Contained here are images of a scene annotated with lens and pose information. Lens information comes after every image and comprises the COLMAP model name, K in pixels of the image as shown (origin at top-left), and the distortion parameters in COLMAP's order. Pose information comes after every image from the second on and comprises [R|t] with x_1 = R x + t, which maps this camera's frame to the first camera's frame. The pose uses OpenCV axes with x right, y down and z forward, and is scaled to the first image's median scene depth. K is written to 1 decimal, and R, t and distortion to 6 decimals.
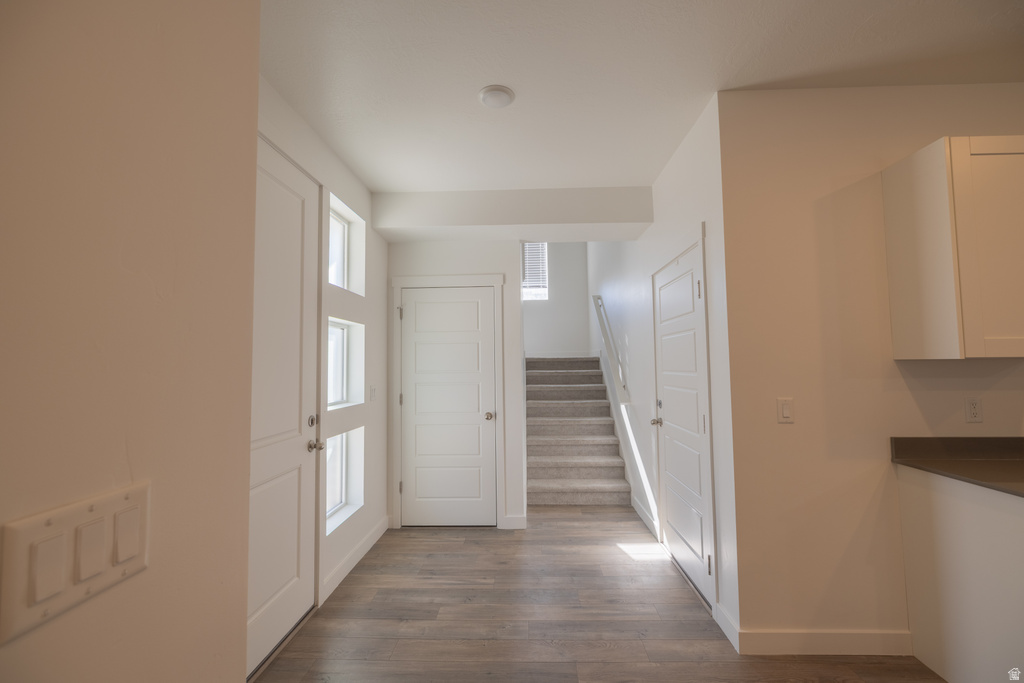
lens RADIAL K [[430.0, 0, 514.0], [0, 430.0, 338.1], [0, 0, 1]] dist [0.000901, 0.000041]
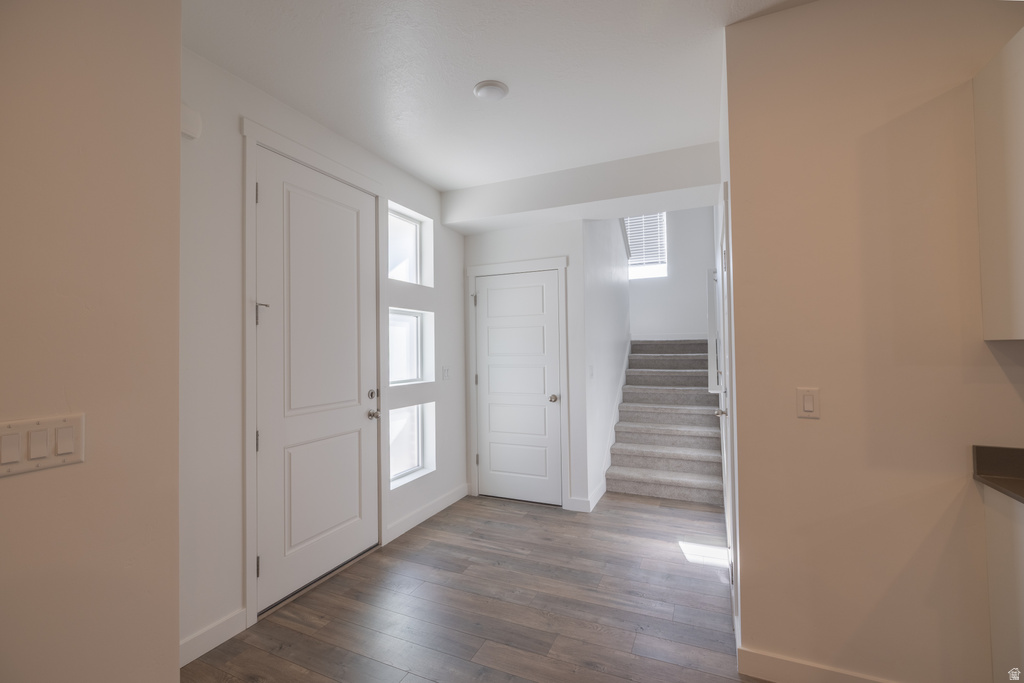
lens RADIAL K [[441.9, 0, 505.9], [0, 441.9, 338.2], [0, 0, 1]] dist [-0.000627, 0.000229]
pose [[0.923156, -0.008863, -0.384323, 0.234241], [0.024177, 0.999094, 0.035033, 0.000283], [0.383664, -0.041632, 0.922534, 0.001050]]
